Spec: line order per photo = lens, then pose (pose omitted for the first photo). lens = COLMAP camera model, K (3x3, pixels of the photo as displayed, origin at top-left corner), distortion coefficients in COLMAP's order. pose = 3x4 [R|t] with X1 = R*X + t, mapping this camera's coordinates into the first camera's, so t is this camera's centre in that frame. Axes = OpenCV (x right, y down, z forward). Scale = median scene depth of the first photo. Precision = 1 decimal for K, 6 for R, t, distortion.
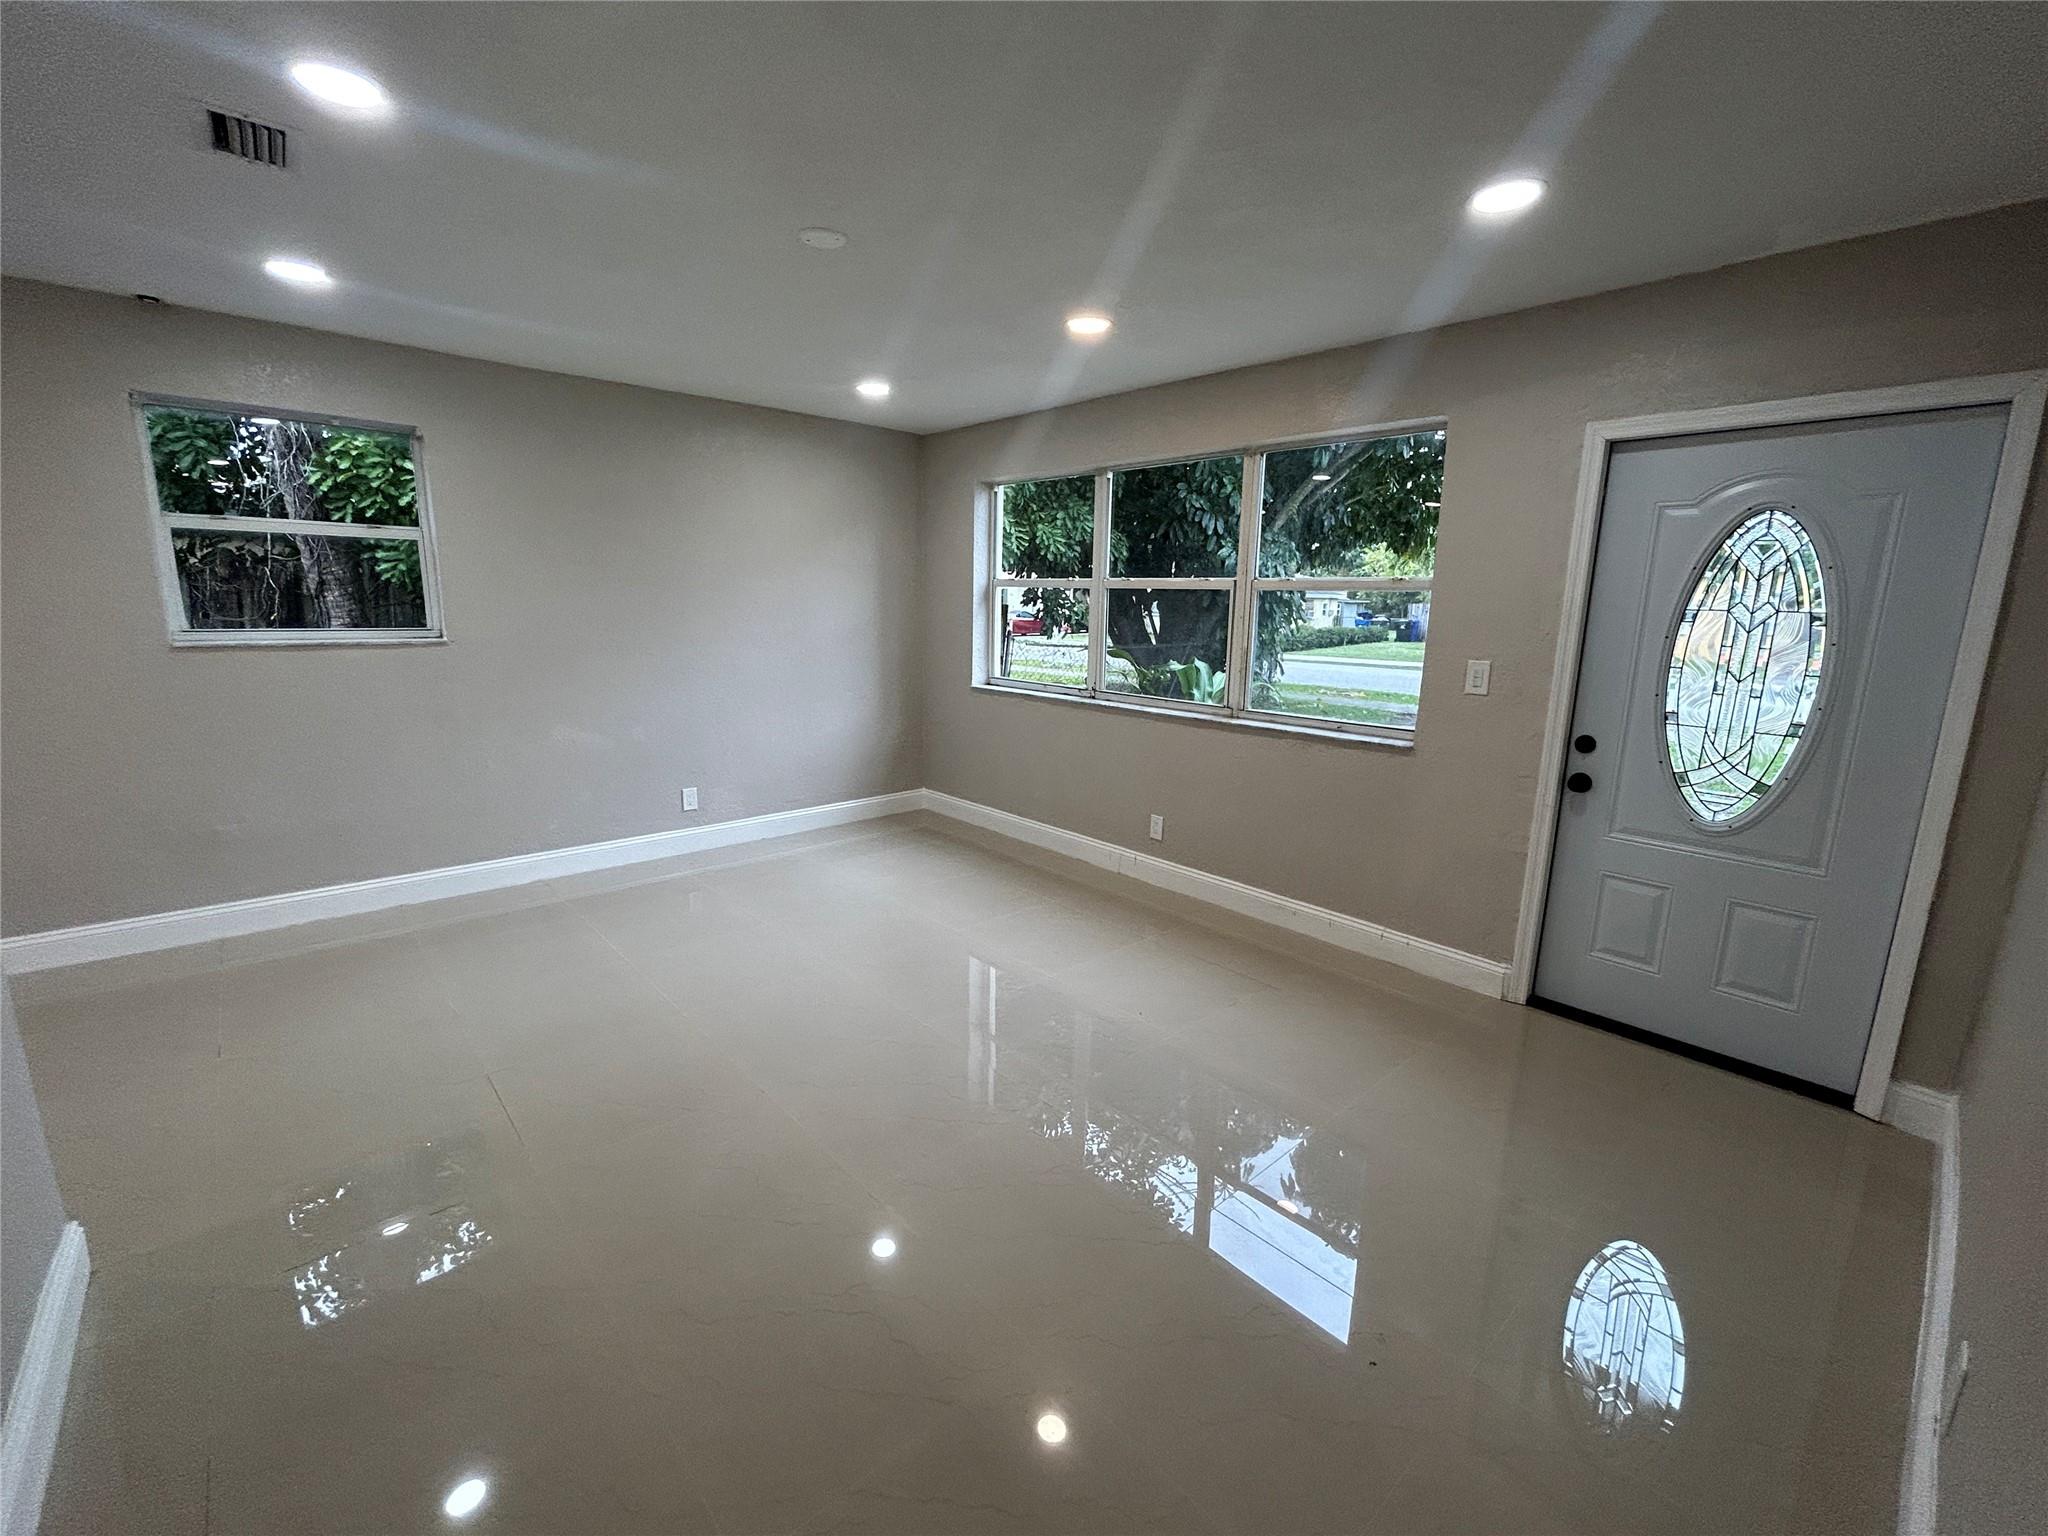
lens RADIAL K [[835.7, 0, 1021.8], [0, 835.7, 764.0], [0, 0, 1]] dist [0.002862, -0.000023]
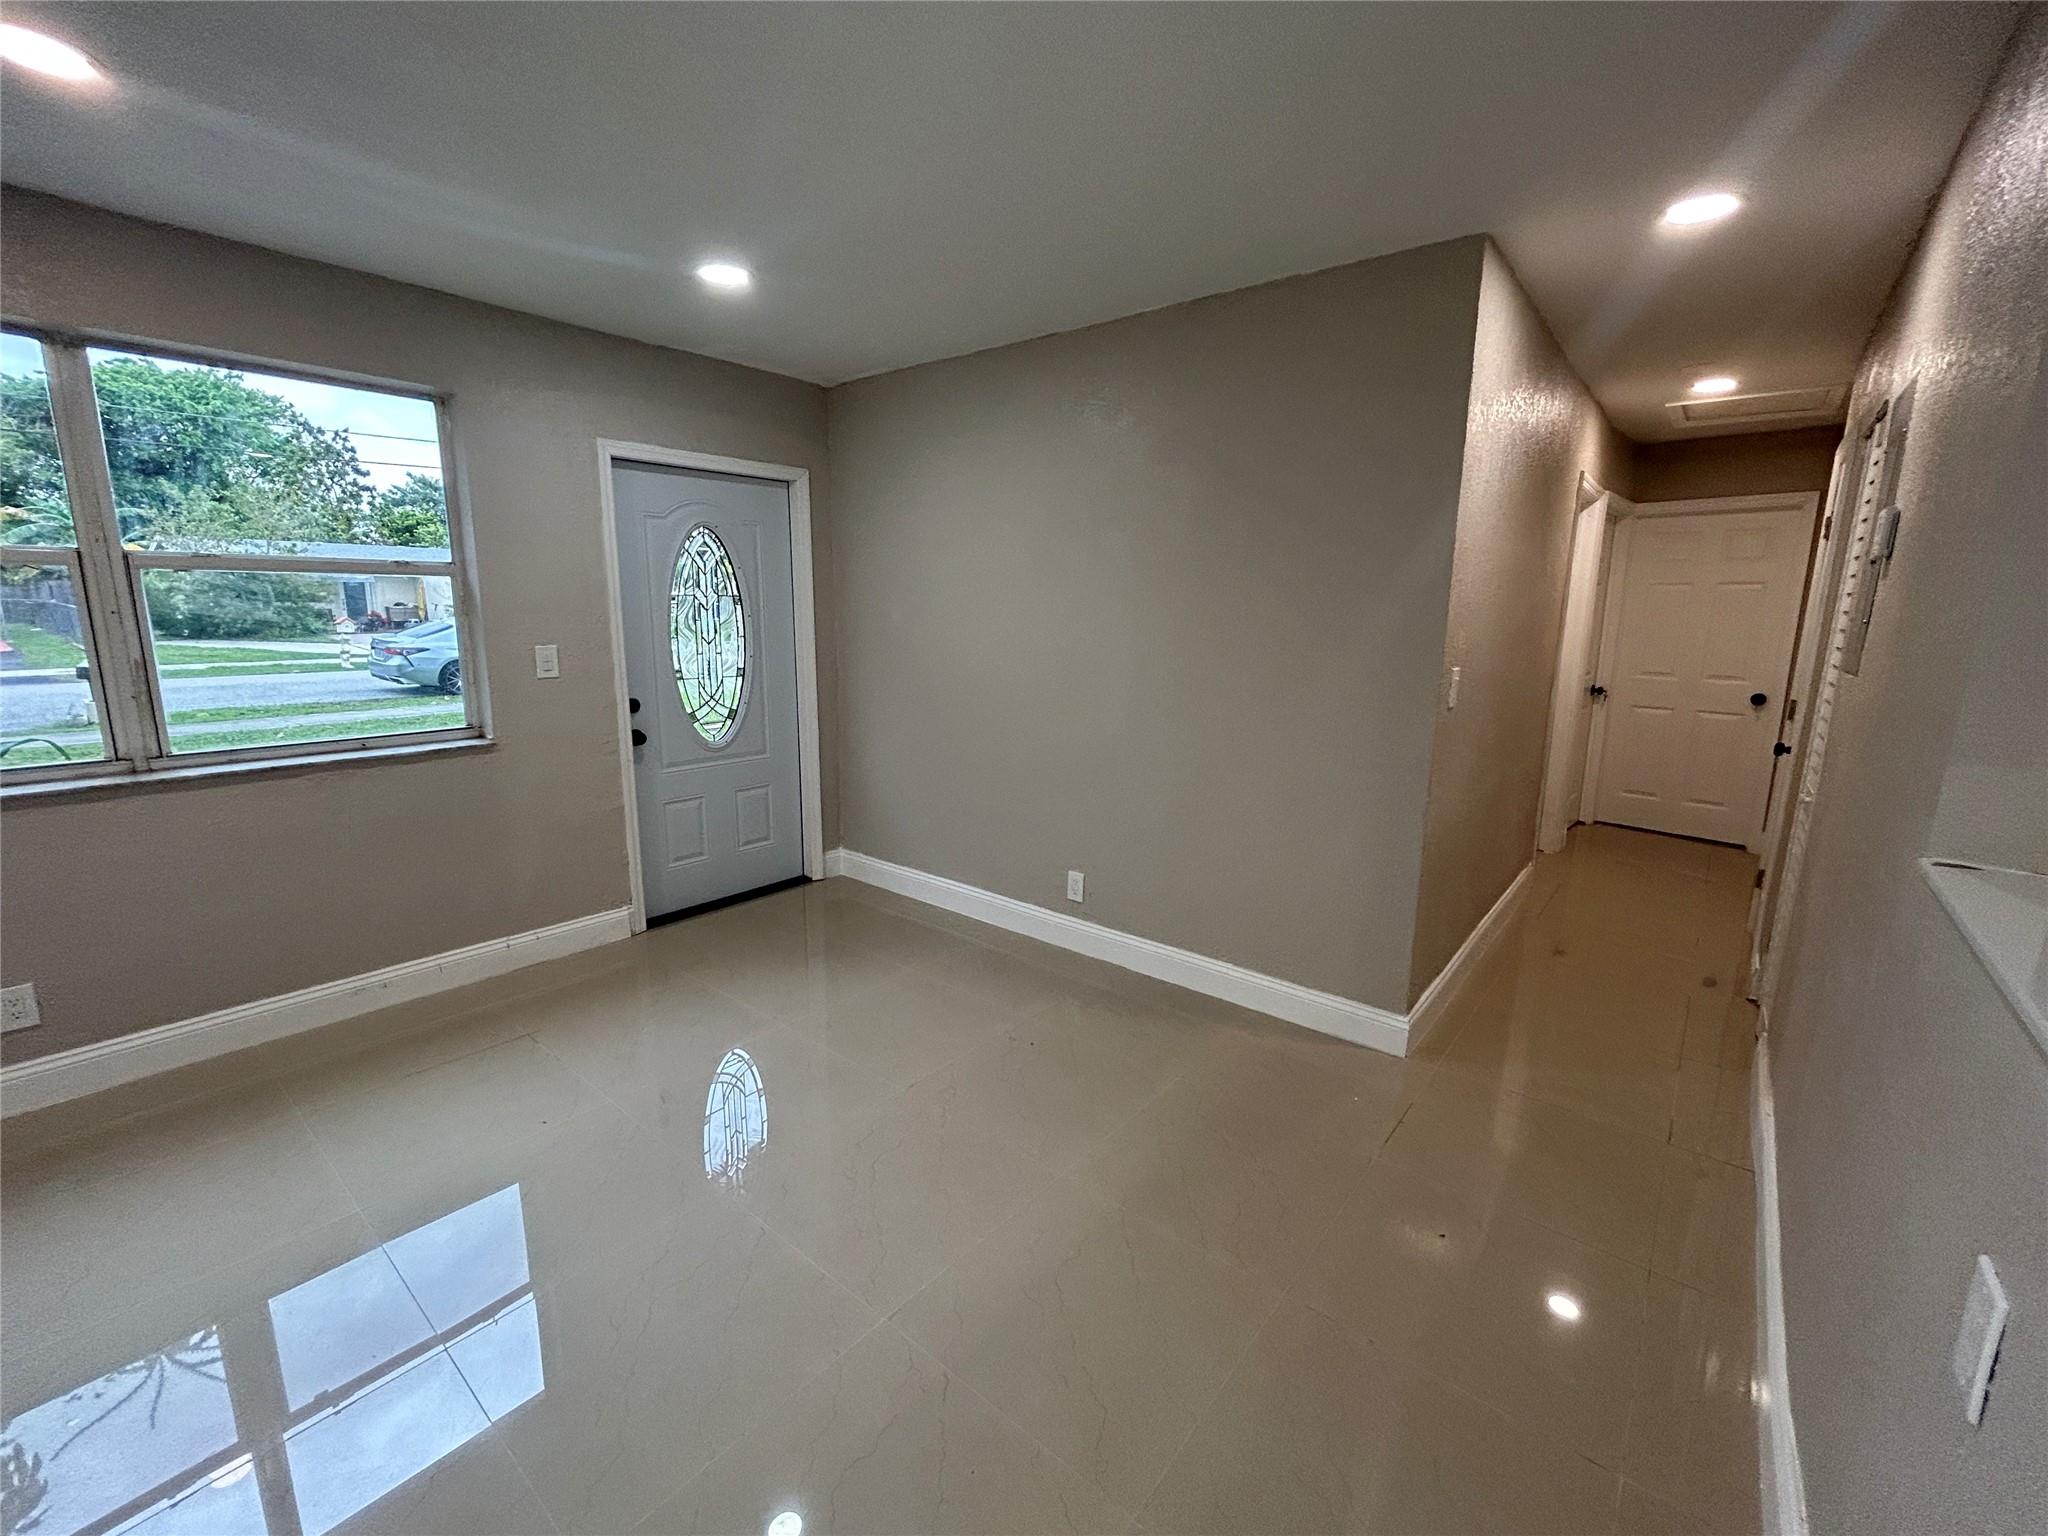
lens RADIAL K [[835.7, 0, 1020.8], [0, 835.7, 750.6], [0, 0, 1]] dist [0.002862, -0.000023]
pose [[-0.120304, -0.201864, 0.971997, -0.628446], [0.171826, 0.960097, 0.220660, -0.141035], [-0.977754, 0.193560, -0.080818, 0.594869]]
